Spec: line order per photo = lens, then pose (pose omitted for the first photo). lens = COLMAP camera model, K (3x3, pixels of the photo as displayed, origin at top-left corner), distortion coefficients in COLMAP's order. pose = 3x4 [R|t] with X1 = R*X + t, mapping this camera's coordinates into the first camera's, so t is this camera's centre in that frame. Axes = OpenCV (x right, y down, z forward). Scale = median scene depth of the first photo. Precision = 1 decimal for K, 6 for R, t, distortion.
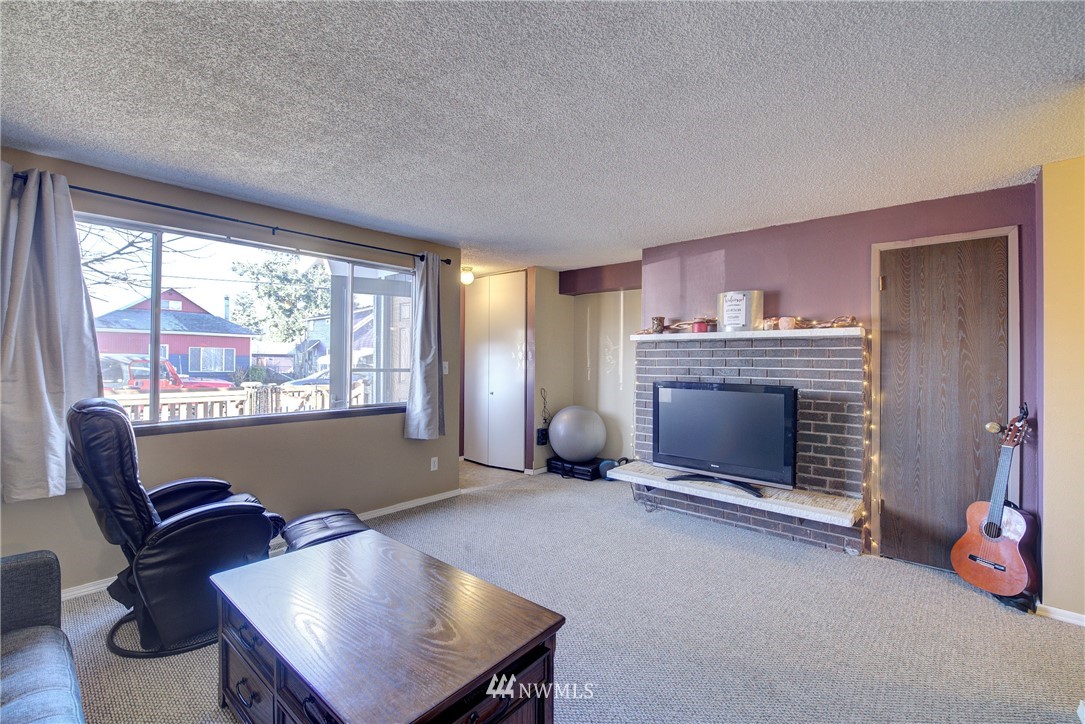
lens RADIAL K [[461.9, 0, 540.2], [0, 461.9, 362.2], [0, 0, 1]] dist [-0.014322, 0.001375]
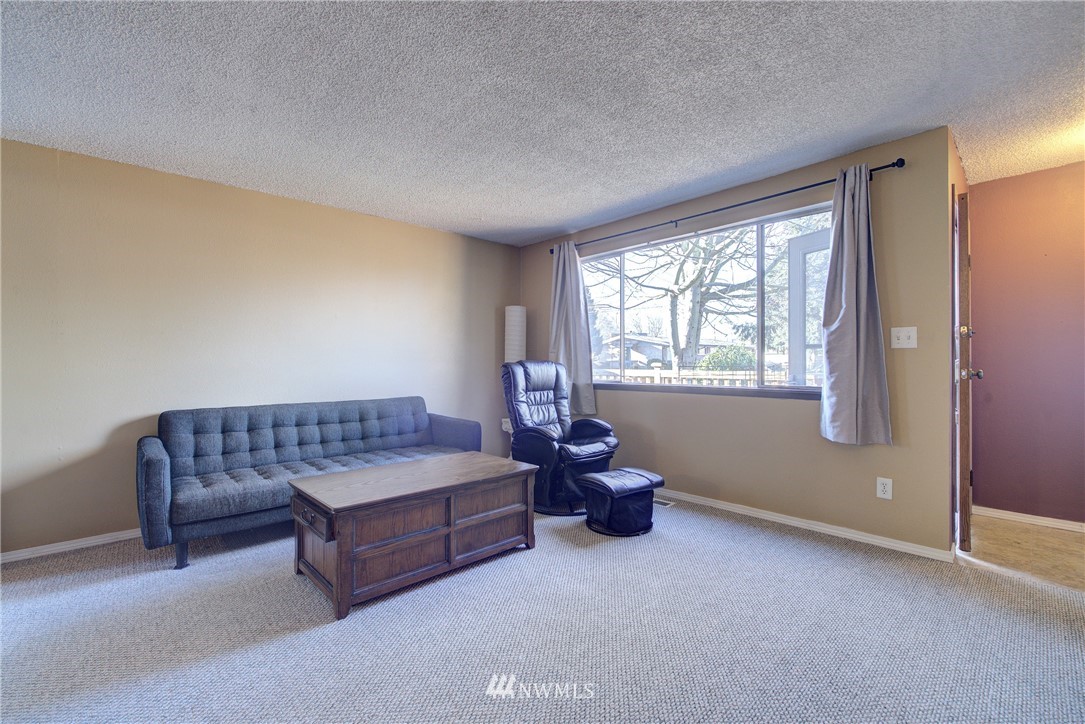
lens RADIAL K [[461.9, 0, 538.8], [0, 461.9, 361.4], [0, 0, 1]] dist [-0.014322, 0.001375]
pose [[-0.093778, -0.007872, -0.995562, 0.061316], [0.000115, 0.999969, -0.007917, 0.006760], [0.995593, -0.000857, -0.093774, 0.079177]]
